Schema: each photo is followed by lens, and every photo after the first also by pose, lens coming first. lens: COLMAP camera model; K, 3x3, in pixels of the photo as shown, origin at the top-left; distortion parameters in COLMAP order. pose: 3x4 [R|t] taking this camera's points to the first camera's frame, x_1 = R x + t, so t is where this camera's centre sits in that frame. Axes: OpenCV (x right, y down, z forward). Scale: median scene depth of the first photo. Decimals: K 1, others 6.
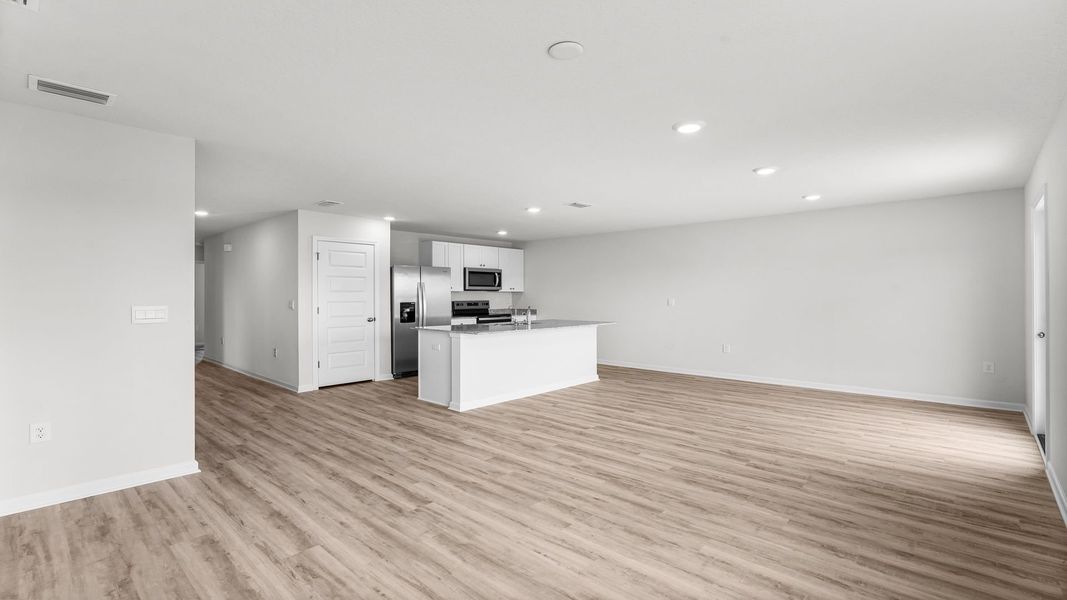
lens RADIAL K [[496.0, 0, 533.9], [0, 496.0, 299.2], [0, 0, 1]] dist [0.001429, -0.000892]
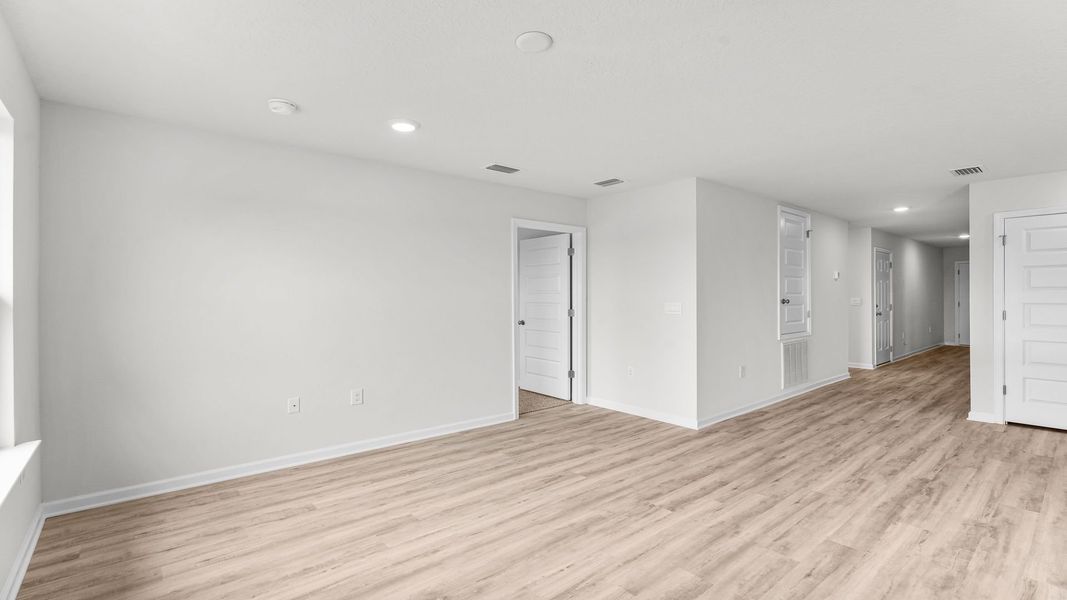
lens RADIAL K [[496.0, 0, 537.8], [0, 496.0, 299.1], [0, 0, 1]] dist [0.001429, -0.000892]
pose [[-0.141144, 0.011533, -0.989922, 0.695237], [-0.005405, 0.999908, 0.012420, -0.012985], [0.989974, 0.007104, -0.141068, 0.775264]]
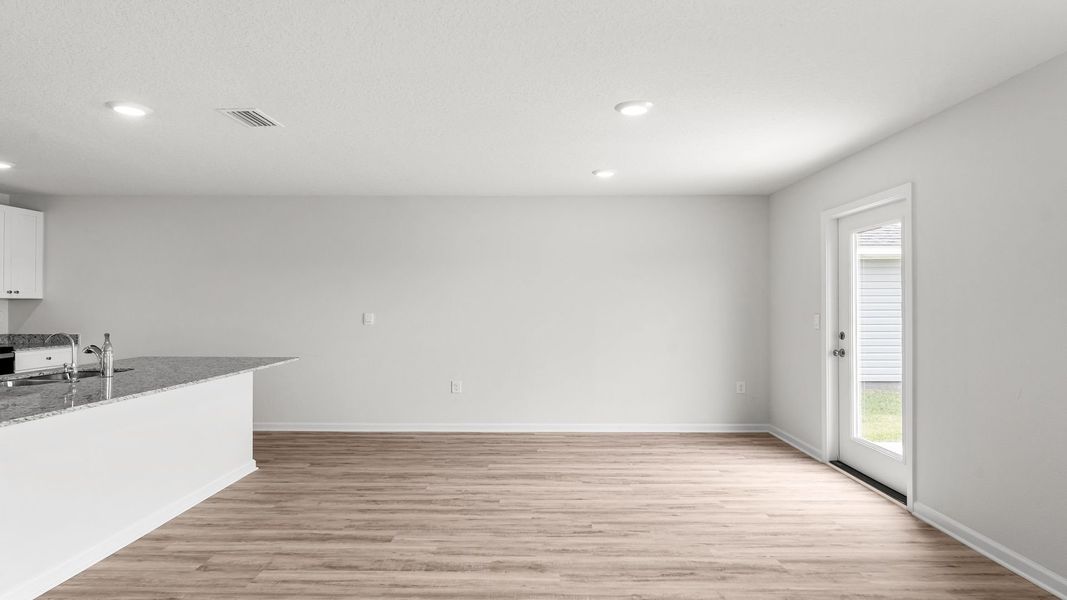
lens RADIAL K [[590.1, 0, 535.4], [0, 590.1, 297.6], [0, 0, 1]] dist [0.001225, -0.000207]
pose [[0.736660, 0.011844, 0.676160, -0.154228], [0.001545, 0.999815, -0.019197, -0.012505], [-0.676262, 0.015186, 0.736505, 0.689529]]
